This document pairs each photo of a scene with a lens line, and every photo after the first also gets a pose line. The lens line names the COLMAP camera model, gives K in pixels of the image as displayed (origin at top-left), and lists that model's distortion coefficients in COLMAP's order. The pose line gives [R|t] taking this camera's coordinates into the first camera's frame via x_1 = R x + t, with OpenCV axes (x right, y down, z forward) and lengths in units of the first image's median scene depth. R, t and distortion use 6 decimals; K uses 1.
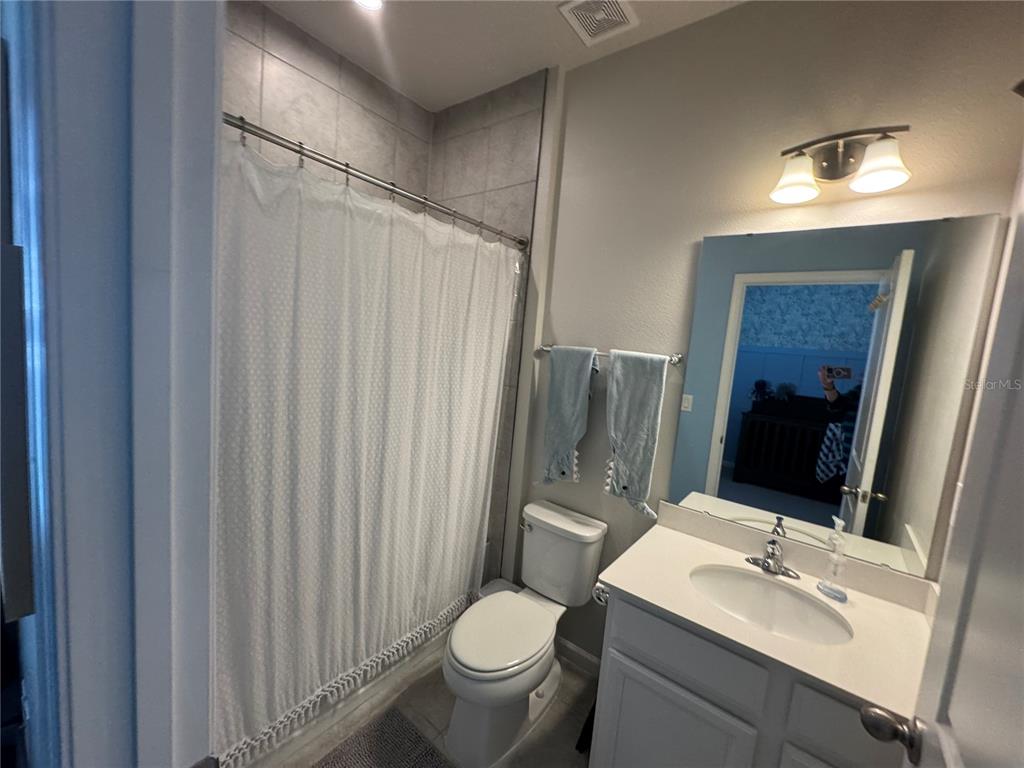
lens RADIAL K [[409.8, 0, 508.0], [0, 409.8, 383.5], [0, 0, 1]] dist [-0.001847, 0.000592]
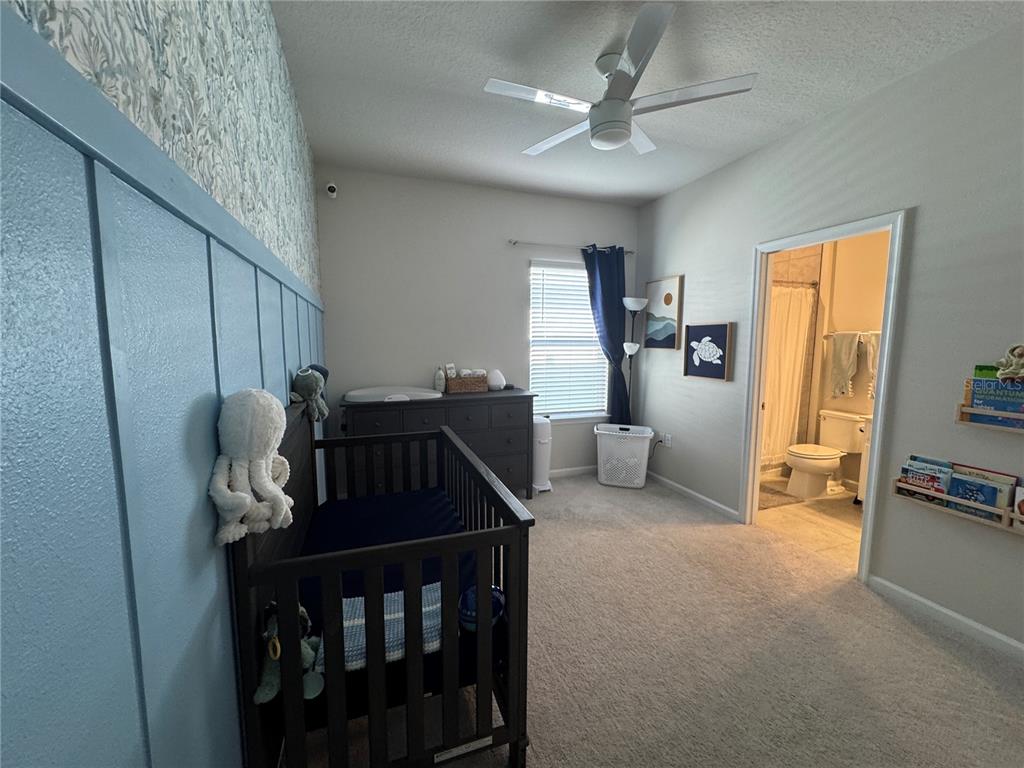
lens RADIAL K [[409.8, 0, 517.0], [0, 409.8, 382.3], [0, 0, 1]] dist [-0.001847, 0.000592]
pose [[0.843723, -0.029455, -0.535971, -0.143025], [0.015862, 0.999425, -0.029955, 0.198067], [0.536545, 0.016772, 0.843705, -1.609523]]
